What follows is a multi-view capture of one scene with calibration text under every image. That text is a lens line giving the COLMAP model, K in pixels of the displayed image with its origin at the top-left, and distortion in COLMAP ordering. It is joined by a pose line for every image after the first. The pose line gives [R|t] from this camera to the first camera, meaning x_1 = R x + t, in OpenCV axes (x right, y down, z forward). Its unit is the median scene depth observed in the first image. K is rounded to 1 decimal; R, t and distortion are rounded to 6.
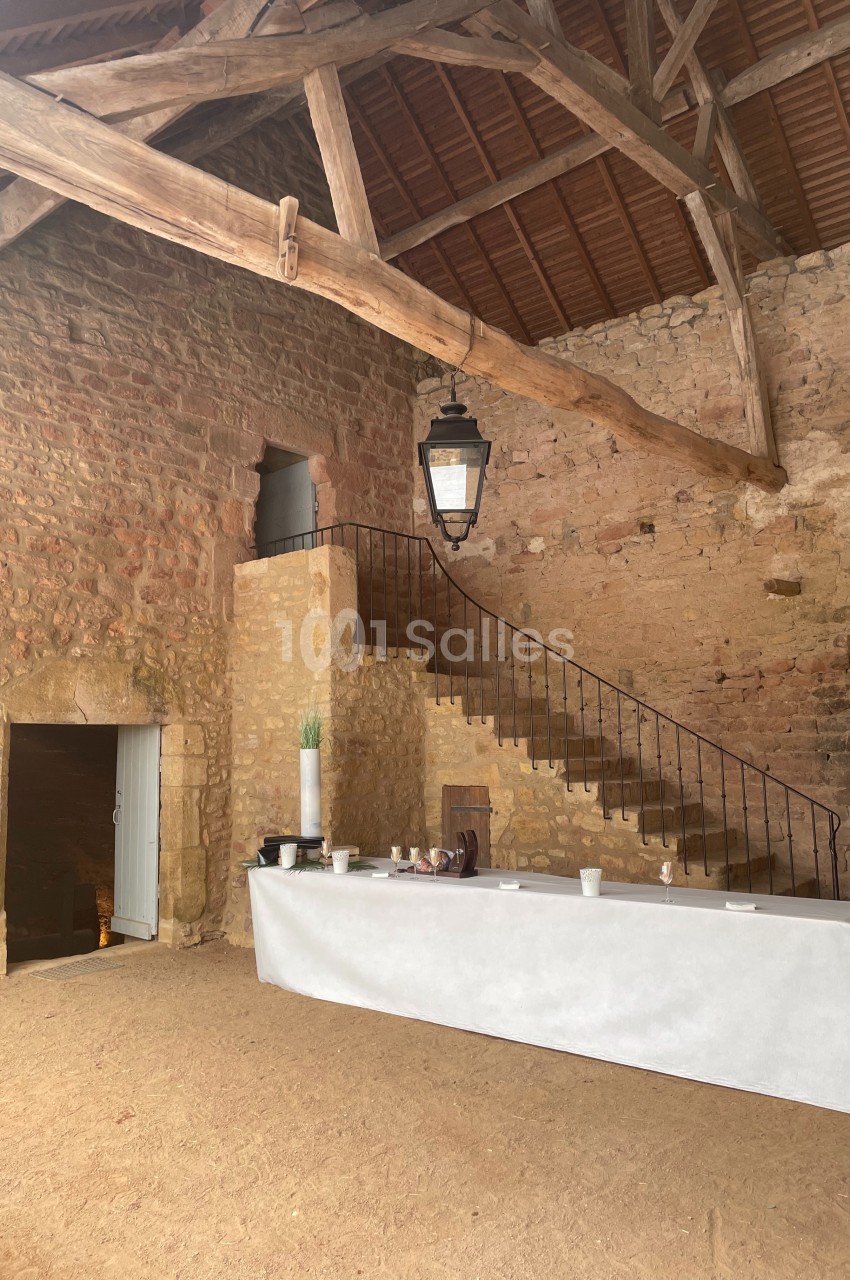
lens RADIAL K [[1083.8, 0, 425.0], [0, 1083.8, 640.0], [0, 0, 1]] dist [0.005147, -0.004177]
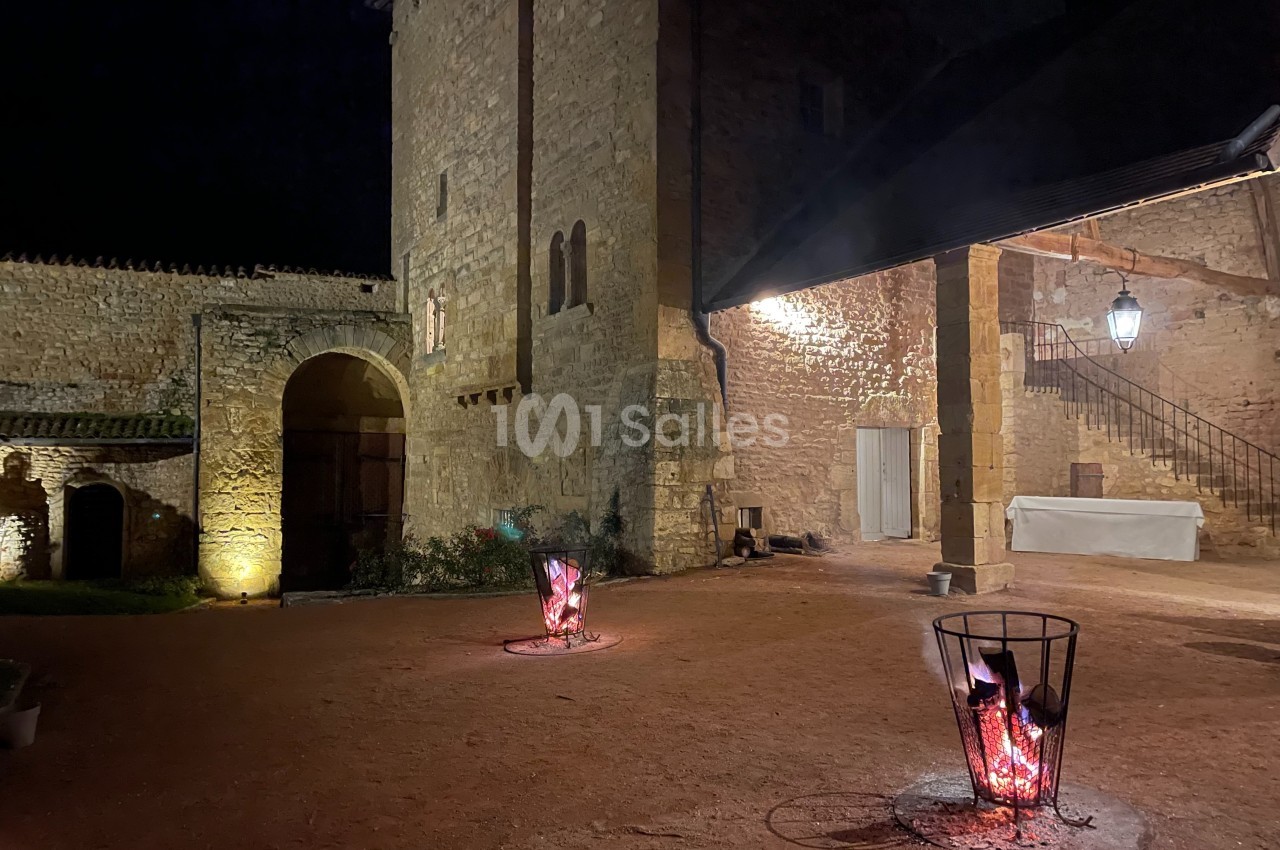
lens RADIAL K [[960.8, 0, 640.0], [0, 960.8, 425.0], [0, 0, 1]] dist [0.057015, -0.105449]
pose [[0.959200, 0.006294, -0.282659, -0.224220], [0.012554, 0.997818, 0.064818, -0.044438], [0.282450, -0.065722, 0.957028, -0.769190]]
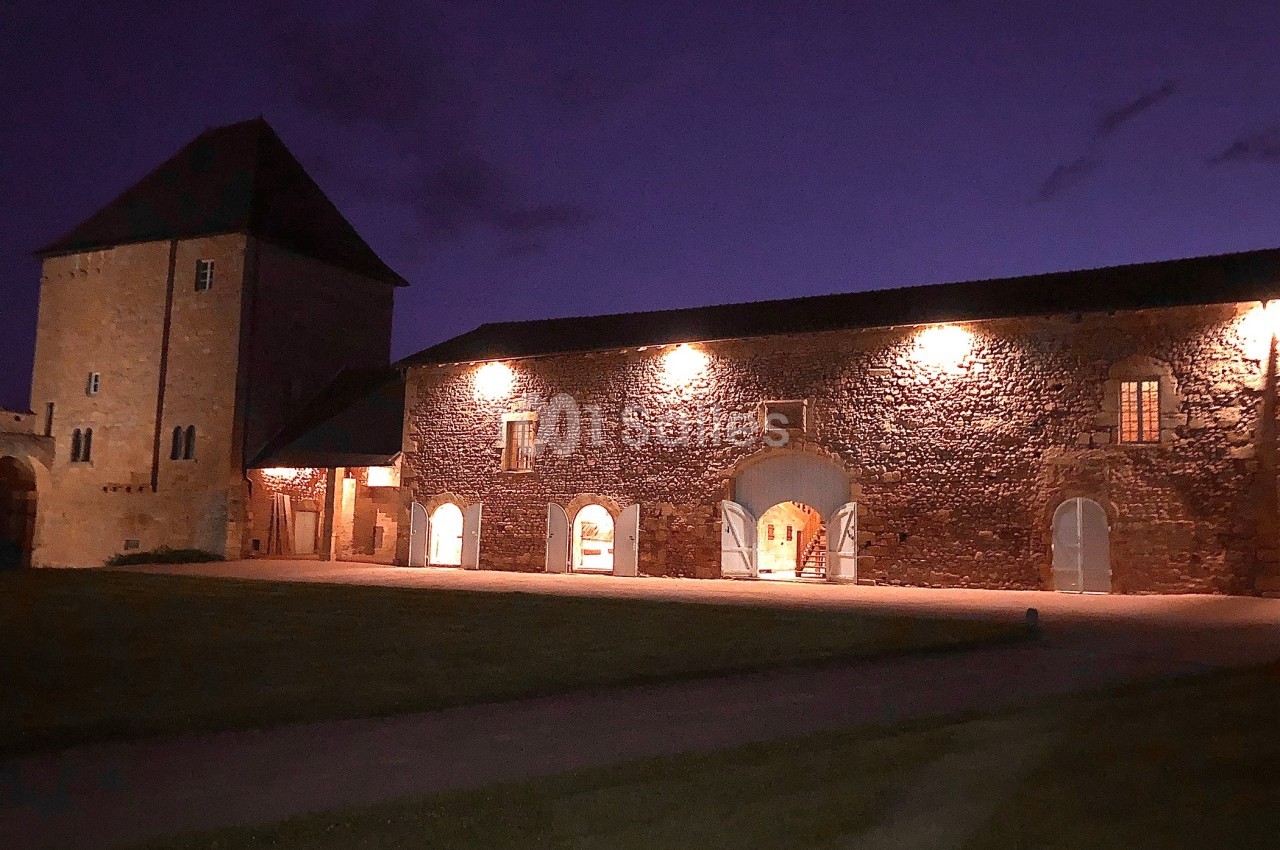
lens RADIAL K [[1053.0, 0, 640.0], [0, 1053.0, 425.0], [0, 0, 1]] dist [0.034986, -0.001768]
pose [[0.959736, 0.081710, 0.268757, -0.158542], [-0.080885, 0.996623, -0.014162, -0.377190], [-0.269007, -0.008146, 0.963104, -4.124820]]
